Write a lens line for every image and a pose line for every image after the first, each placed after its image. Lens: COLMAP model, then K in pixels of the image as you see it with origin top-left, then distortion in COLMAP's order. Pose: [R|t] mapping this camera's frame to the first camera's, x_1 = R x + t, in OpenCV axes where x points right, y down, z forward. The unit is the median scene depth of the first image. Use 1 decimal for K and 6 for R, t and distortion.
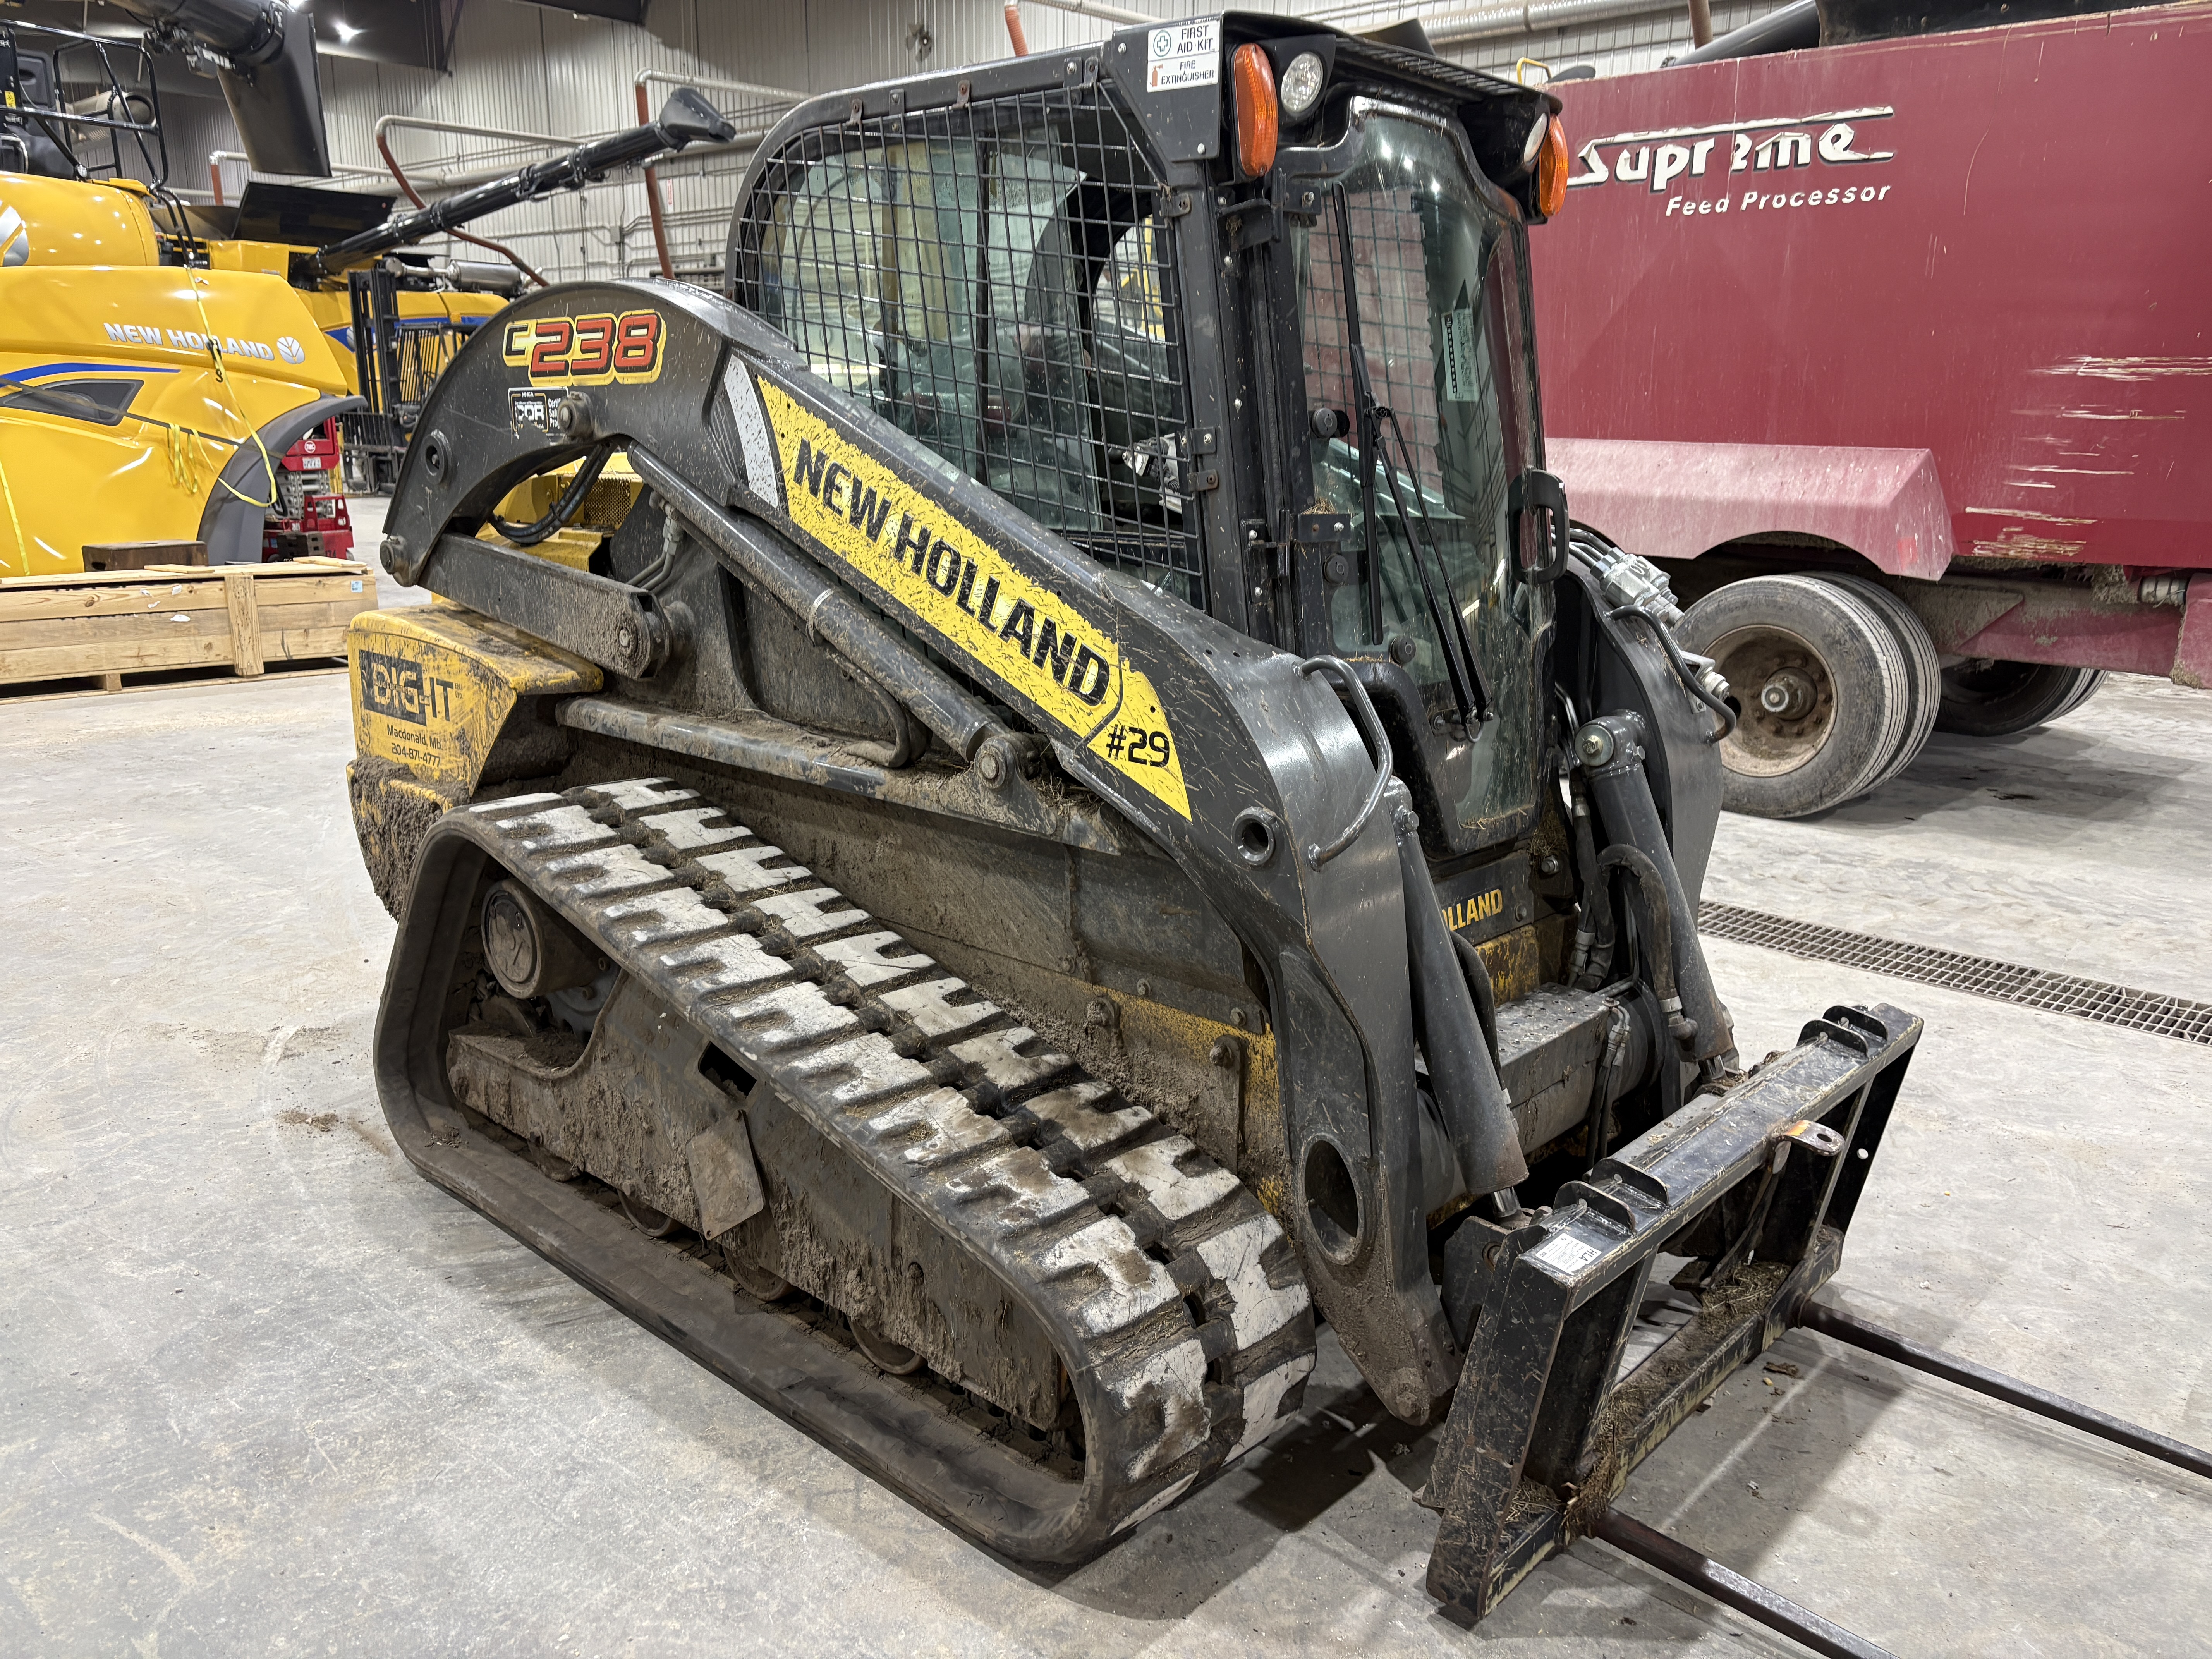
lens RADIAL K [[1684.3, 0, 1106.0], [0, 1684.3, 829.5], [0, 0, 1]] dist [0.001088, -0.001842]
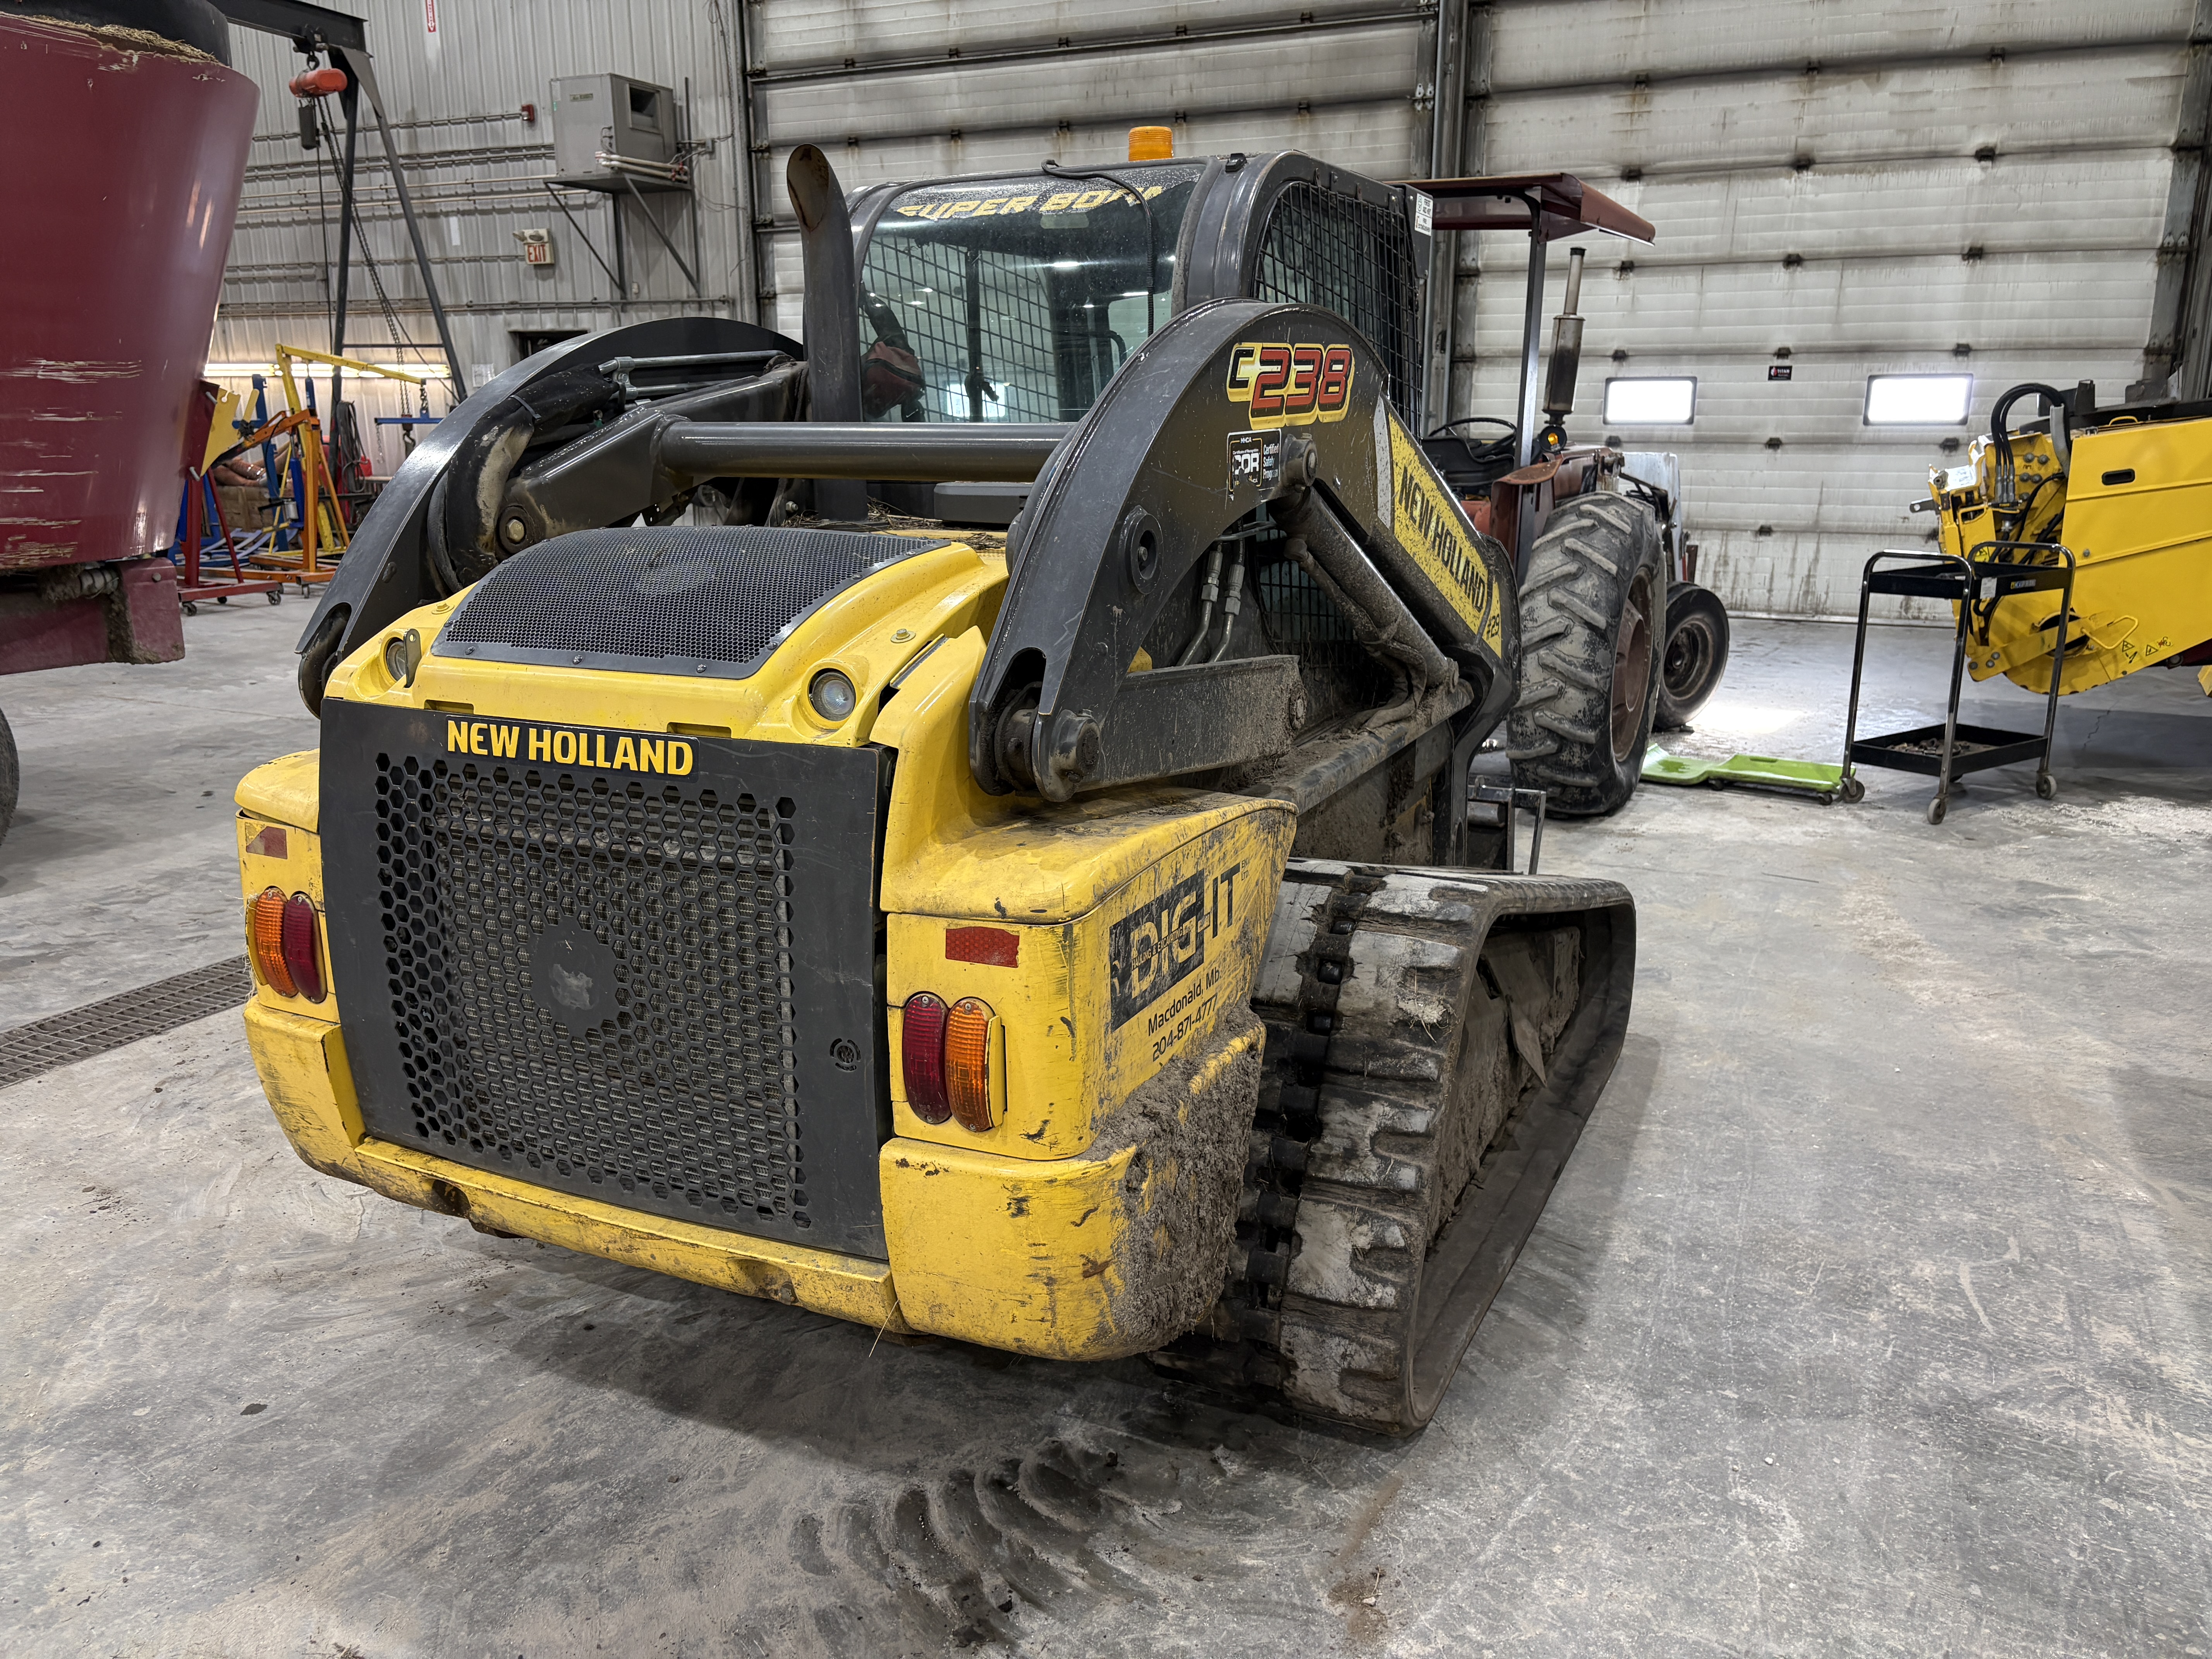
lens RADIAL K [[1678.4, 0, 1106.0], [0, 1678.4, 829.5], [0, 0, 1]] dist [-0.005016, 0.000292]
pose [[-0.279056, -0.250157, 0.927119, -1.086651], [0.233019, 0.918976, 0.318097, -0.357740], [-0.931574, 0.304803, -0.198154, 1.282956]]
